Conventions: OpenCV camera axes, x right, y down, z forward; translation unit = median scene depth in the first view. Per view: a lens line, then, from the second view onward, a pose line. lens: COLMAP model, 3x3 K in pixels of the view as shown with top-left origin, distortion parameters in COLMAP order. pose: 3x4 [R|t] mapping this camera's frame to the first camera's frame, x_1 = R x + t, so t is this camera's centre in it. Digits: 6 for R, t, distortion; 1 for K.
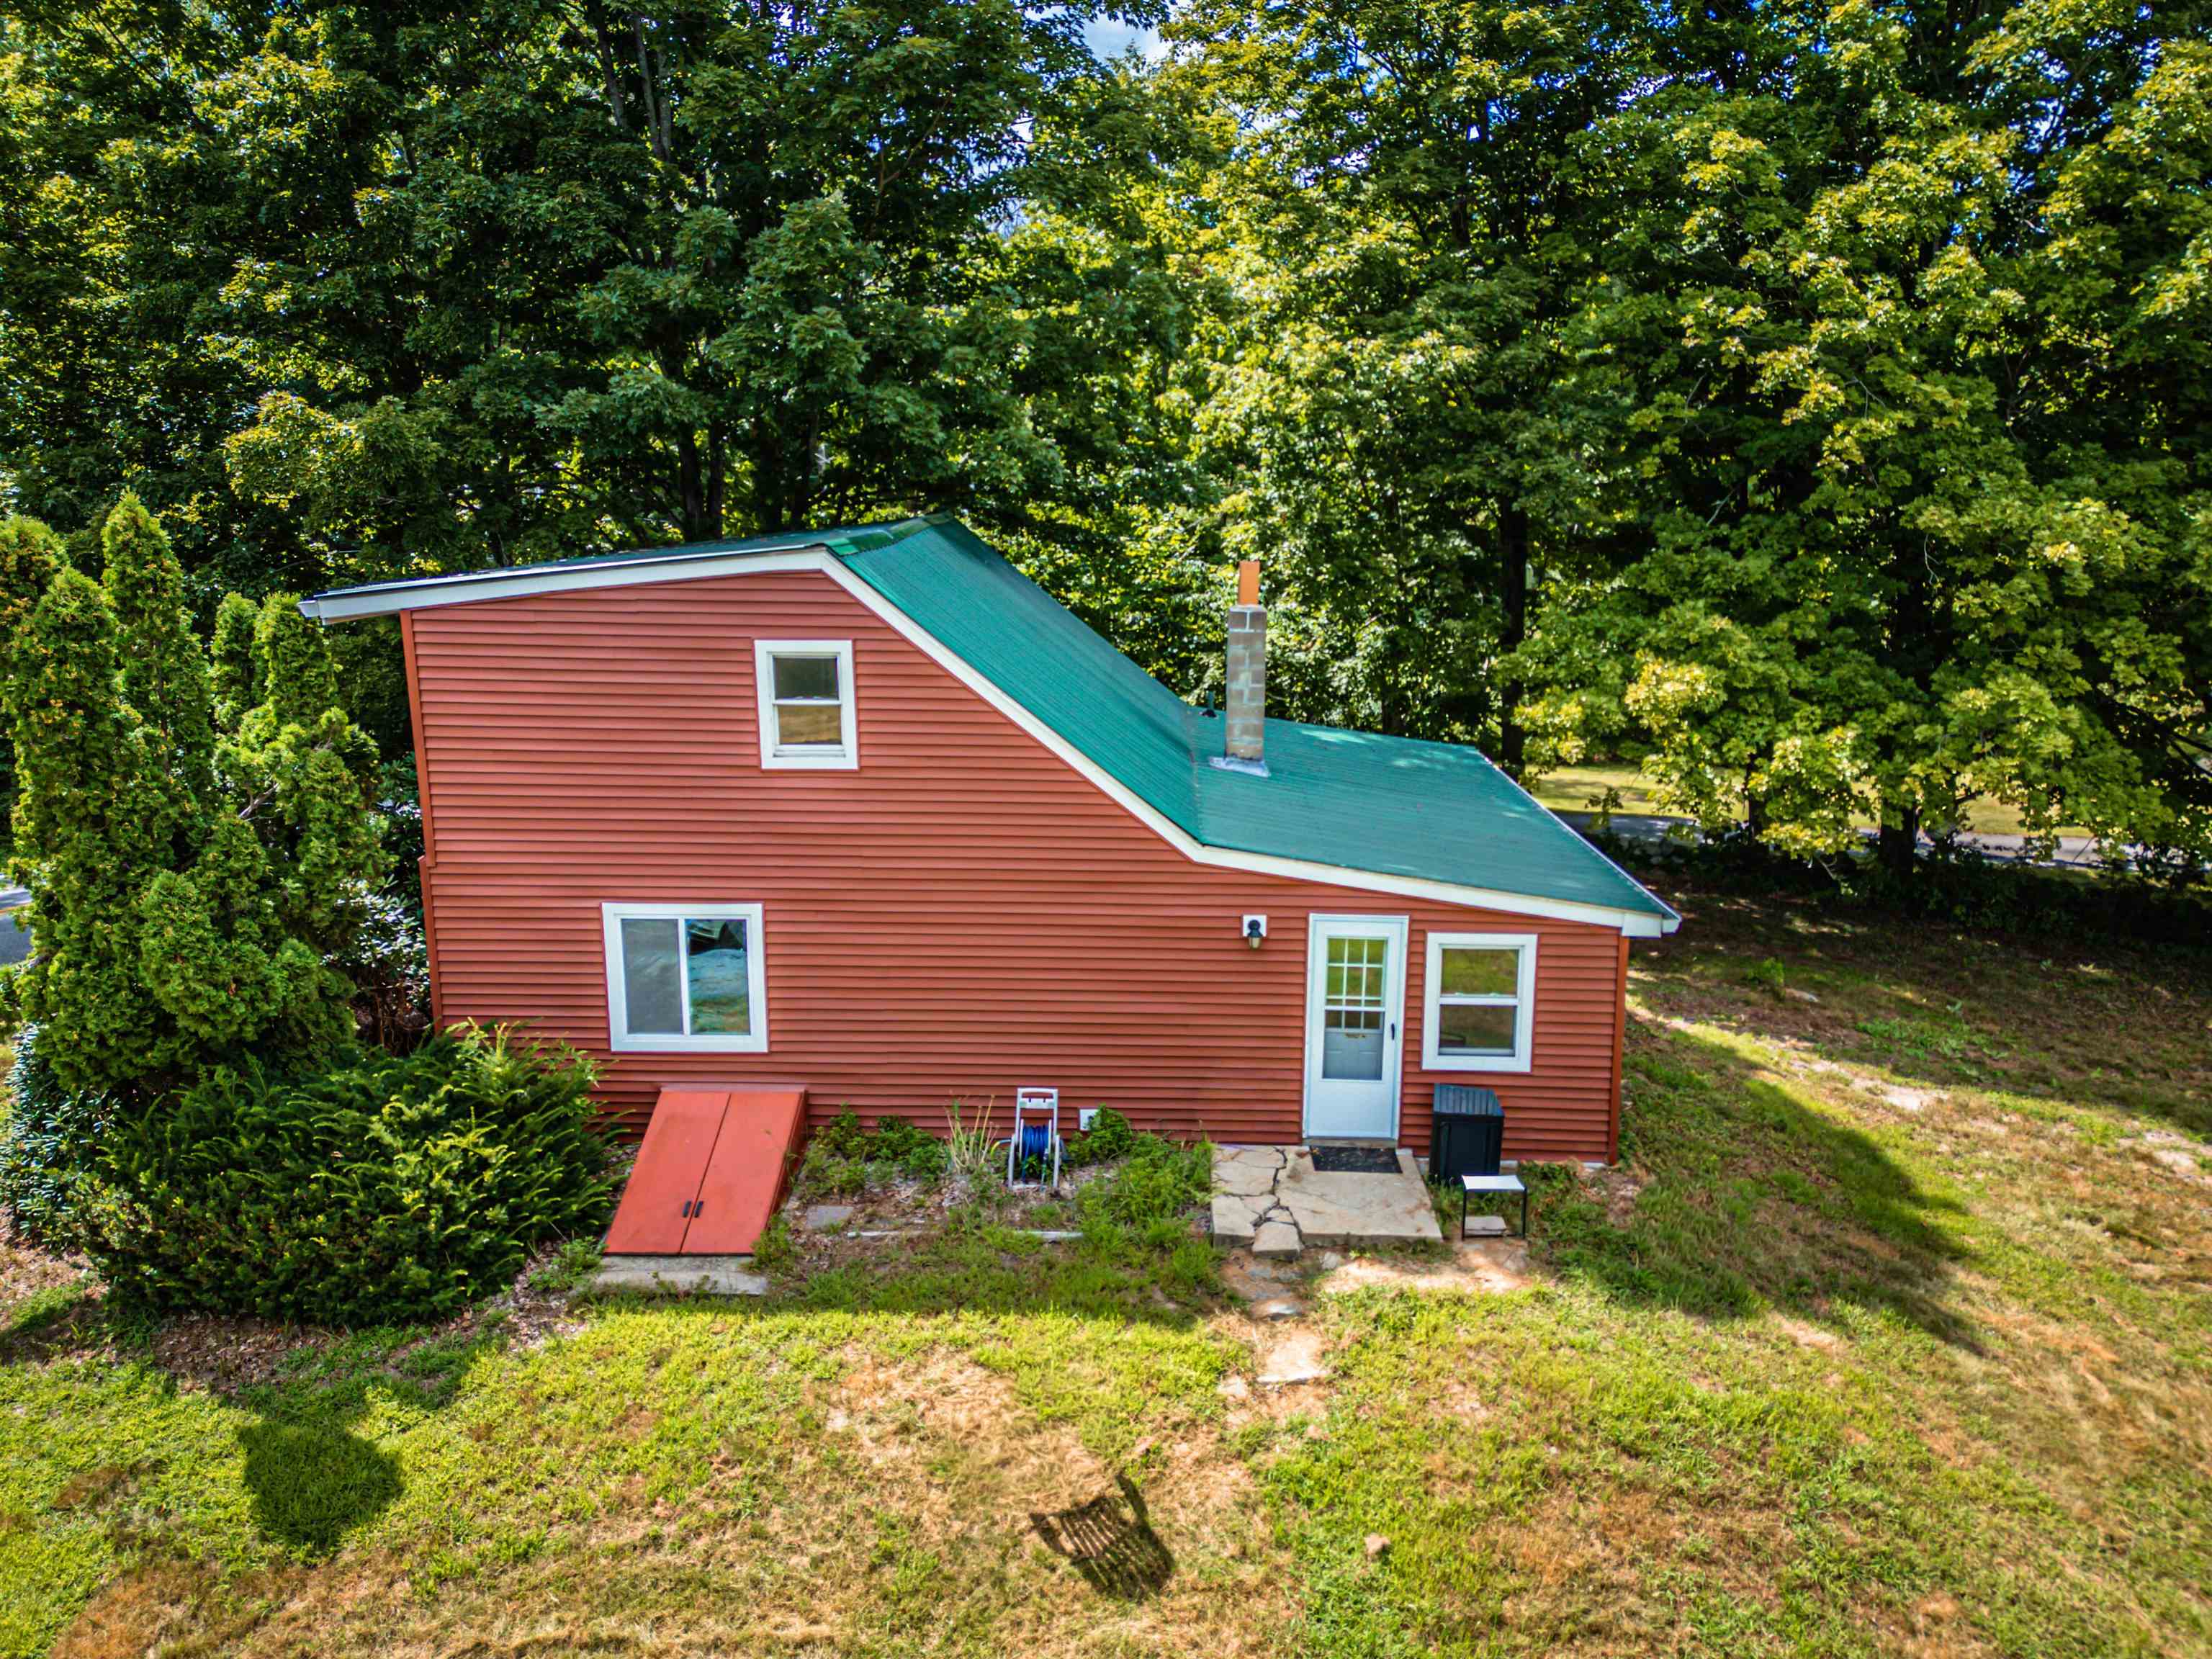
lens RADIAL K [[1541.0, 0, 1106.5], [0, 1541.0, 823.0], [0, 0, 1]] dist [0.087580, -0.086716]
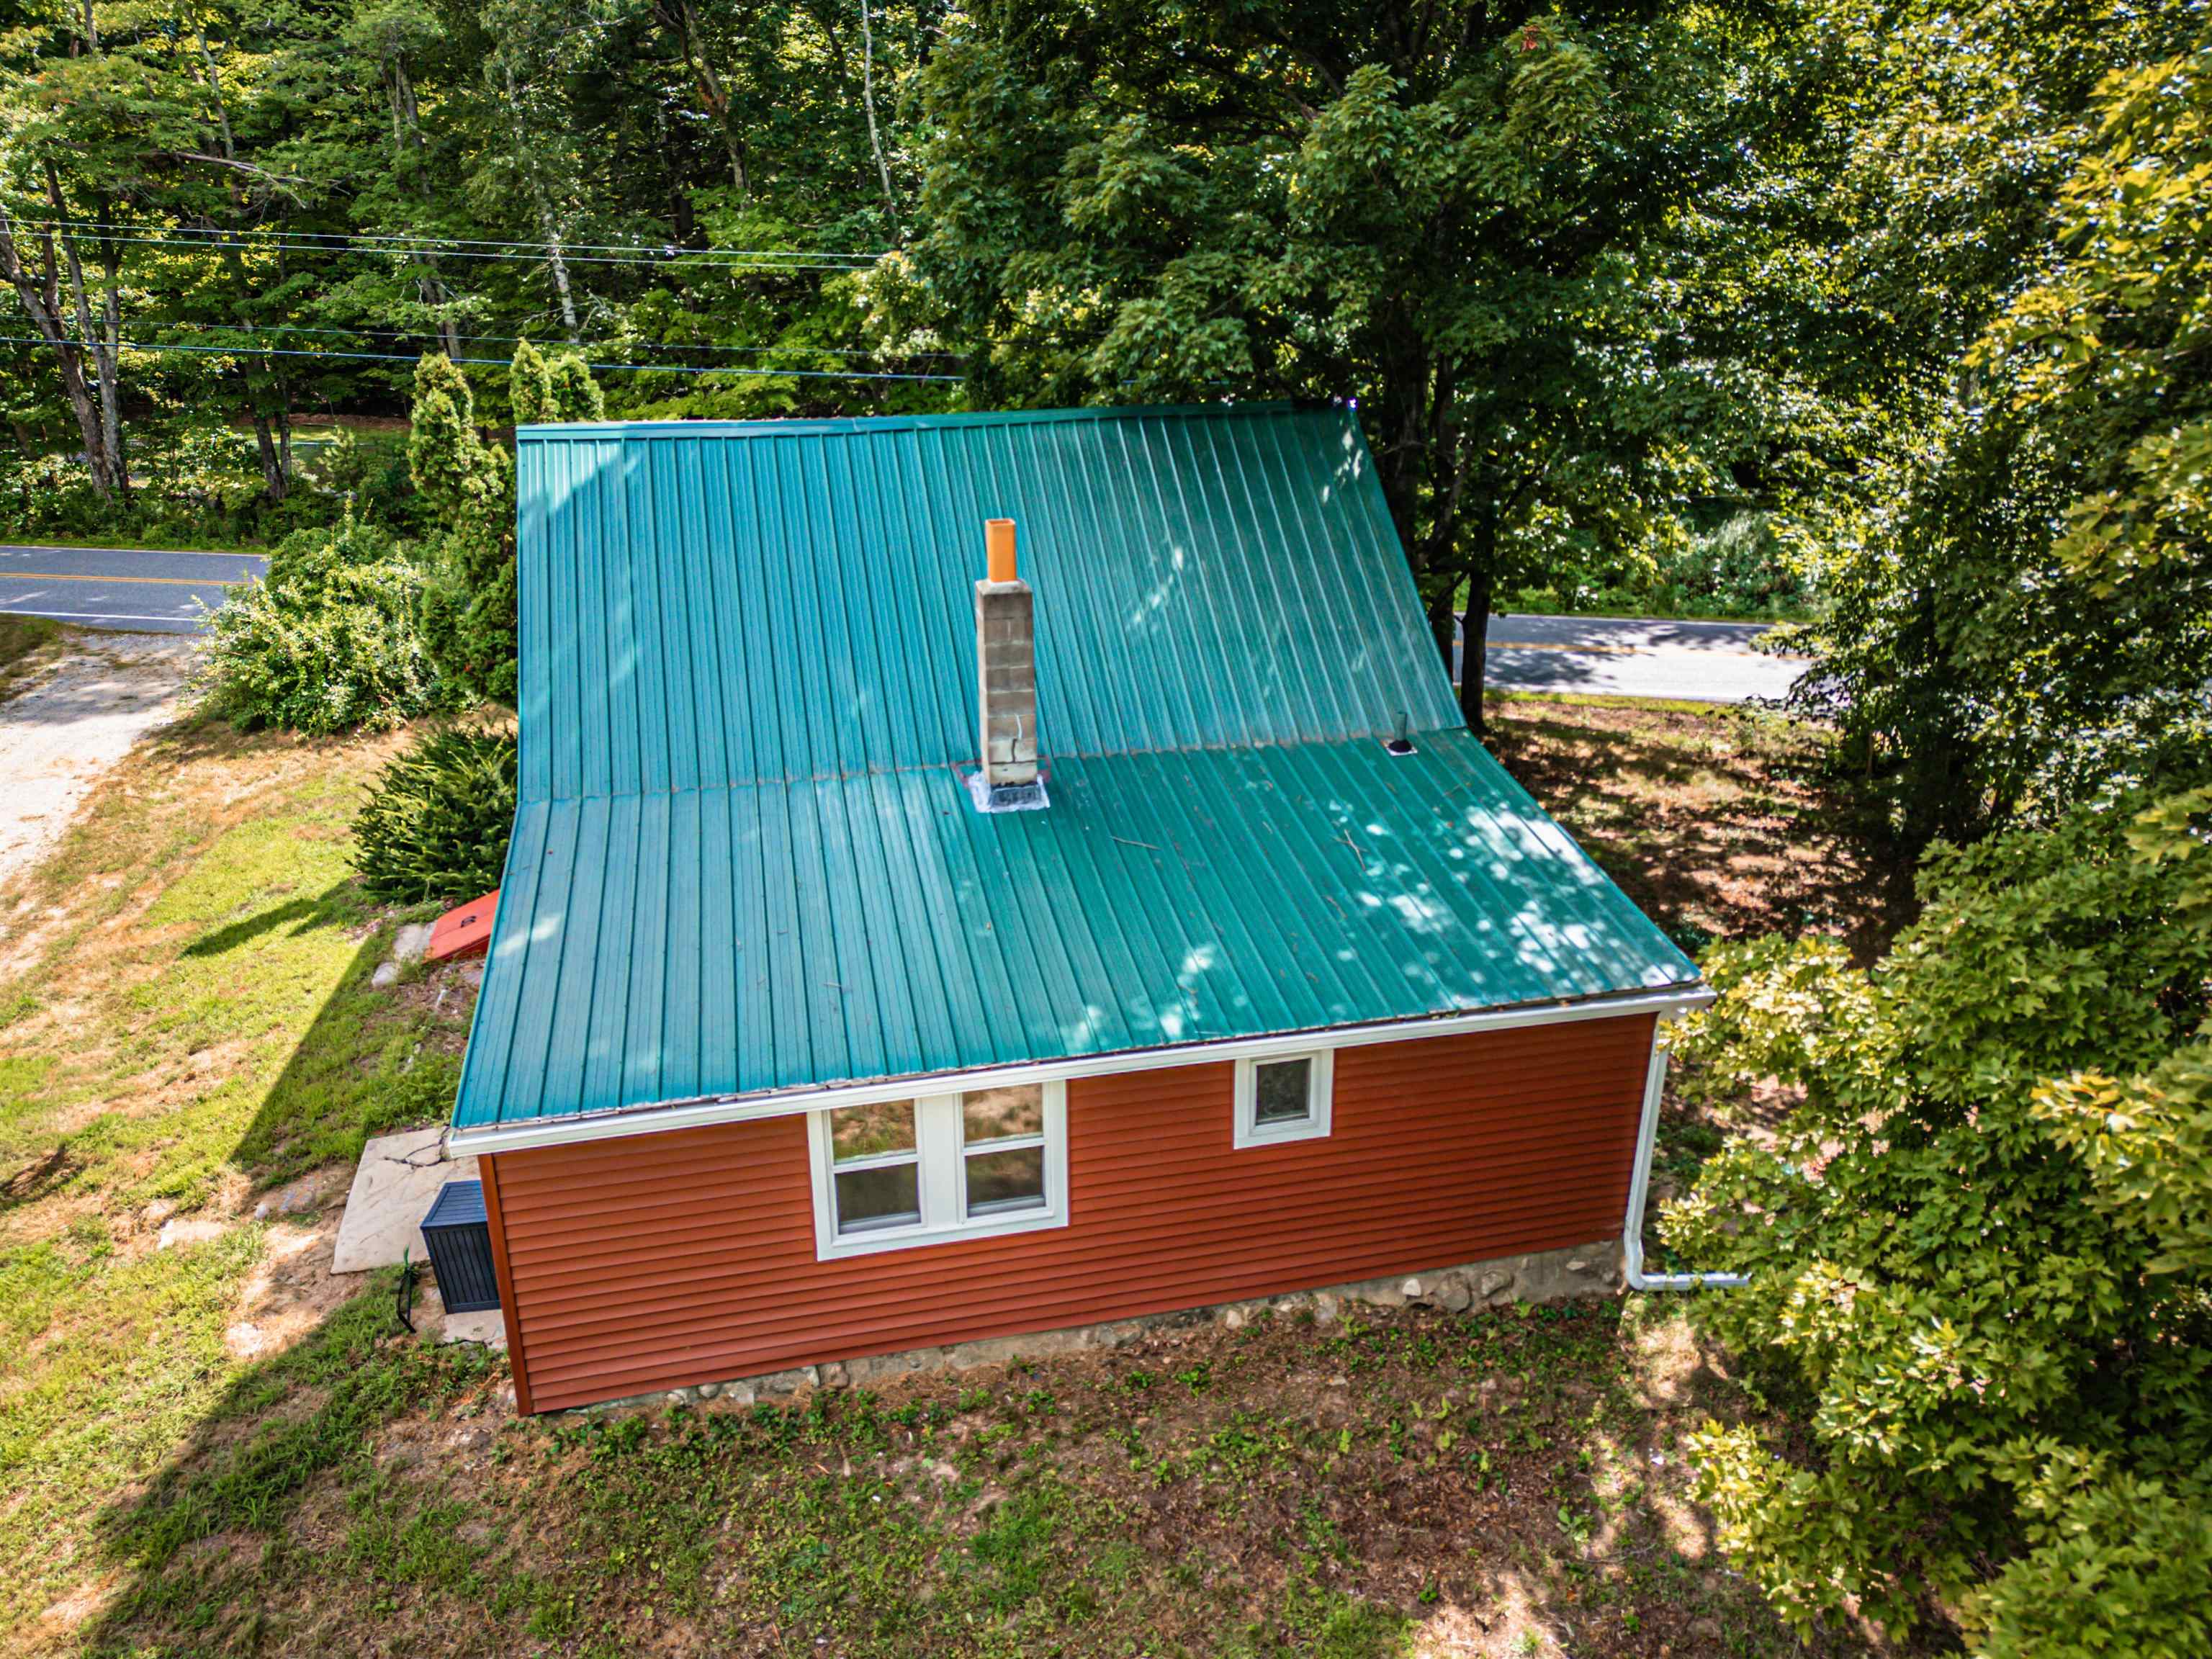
lens RADIAL K [[1544.6, 0, 1115.4], [0, 1544.6, 811.3], [0, 0, 1]] dist [0.077147, -0.081537]
pose [[0.271807, 0.343075, -0.899122, 0.989494], [-0.210654, 0.932849, 0.292263, -0.326025], [0.939013, 0.109965, 0.325825, 1.018284]]
